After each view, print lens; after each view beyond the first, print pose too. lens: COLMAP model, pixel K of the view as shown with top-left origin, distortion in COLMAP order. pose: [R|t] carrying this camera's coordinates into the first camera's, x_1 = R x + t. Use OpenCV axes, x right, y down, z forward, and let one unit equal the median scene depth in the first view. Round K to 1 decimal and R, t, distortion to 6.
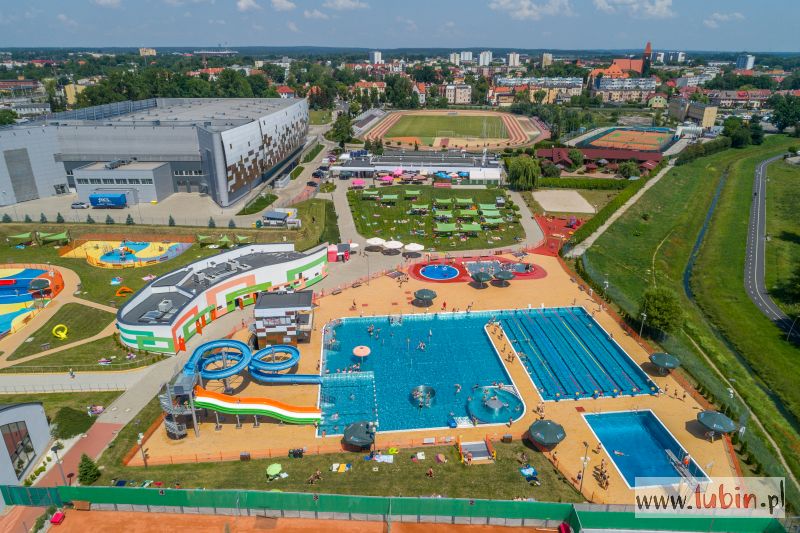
lens RADIAL K [[535.0, 0, 400.0], [0, 535.0, 266.5], [0, 0, 1]] dist [-0.008100, 0.007289]
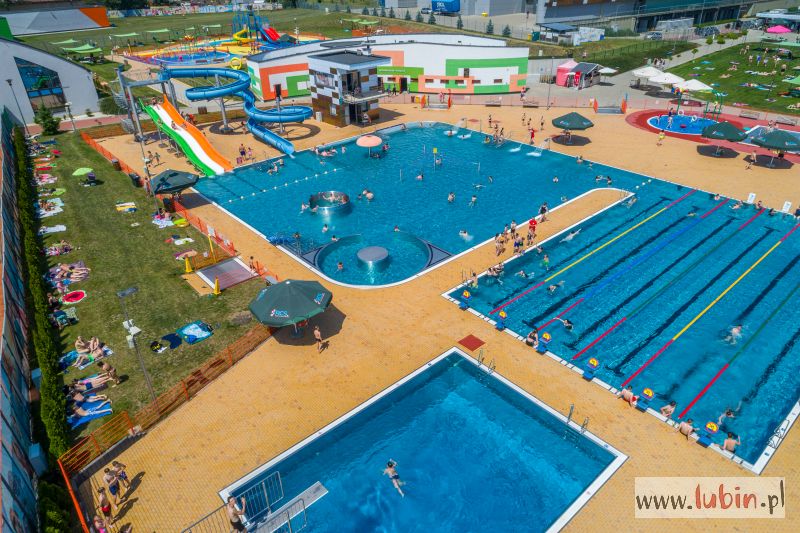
lens RADIAL K [[535.0, 0, 400.0], [0, 535.0, 266.5], [0, 0, 1]] dist [-0.008100, 0.007289]
pose [[0.581231, 0.399511, -0.708915, 0.316489], [-0.284864, 0.915954, 0.282632, 0.065395], [0.762248, 0.037670, 0.646187, 0.390218]]
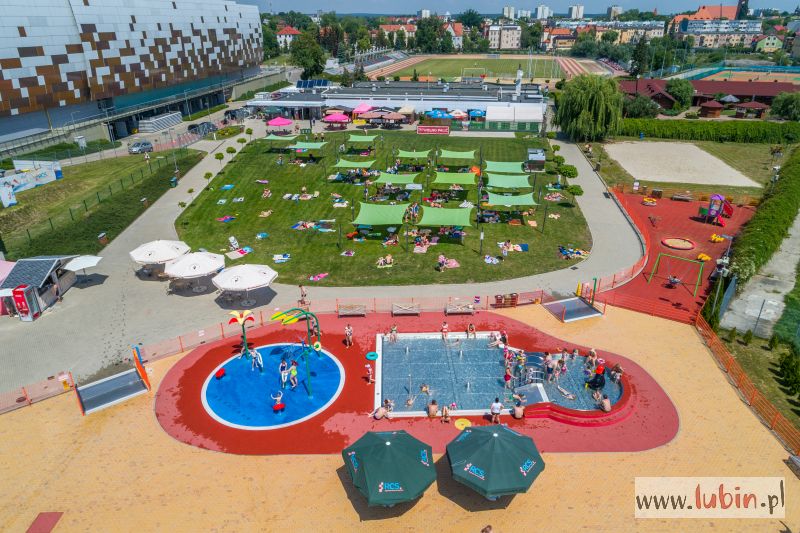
lens RADIAL K [[535.0, 0, 400.0], [0, 535.0, 266.5], [0, 0, 1]] dist [-0.008100, 0.007289]
pose [[0.995205, 0.035196, -0.091258, 0.147208], [-0.030665, 0.998249, 0.050585, -0.060053], [0.092879, -0.047544, 0.994542, 0.663299]]
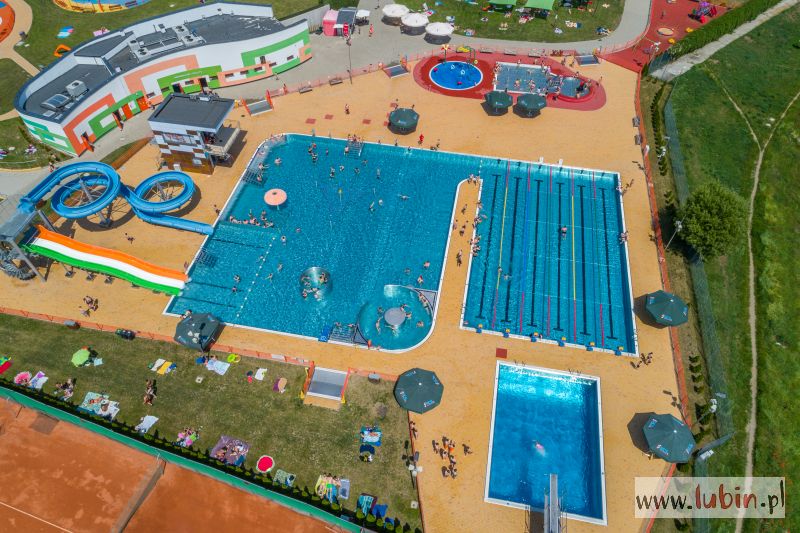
lens RADIAL K [[535.0, 0, 400.0], [0, 535.0, 266.5], [0, 0, 1]] dist [-0.008100, 0.007289]
pose [[0.957937, 0.222297, -0.181497, 0.173353], [-0.109211, 0.867236, 0.485772, -0.099506], [0.265387, -0.445517, 0.855035, 0.216521]]
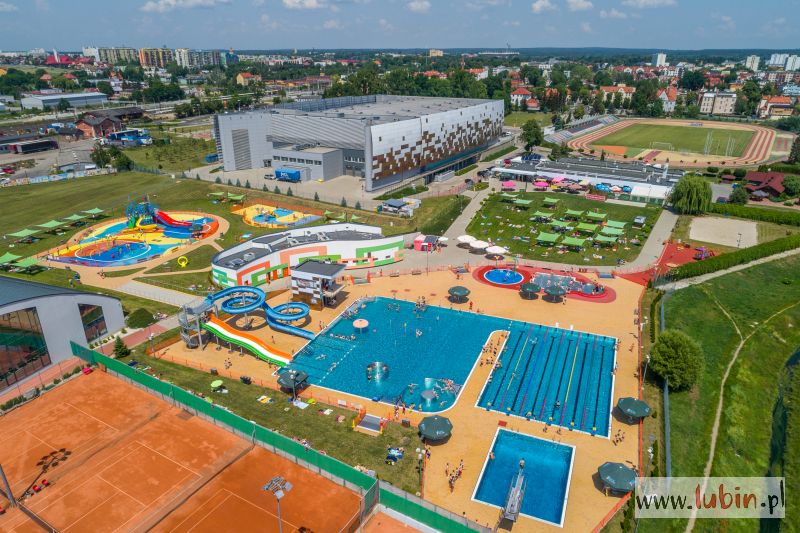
lens RADIAL K [[535.0, 0, 400.0], [0, 535.0, 266.5], [0, 0, 1]] dist [-0.008100, 0.007289]
pose [[0.880781, 0.176918, -0.439231, 0.308446], [-0.177560, 0.983296, 0.040006, -0.012934], [0.438972, 0.042754, 0.897483, 0.011629]]
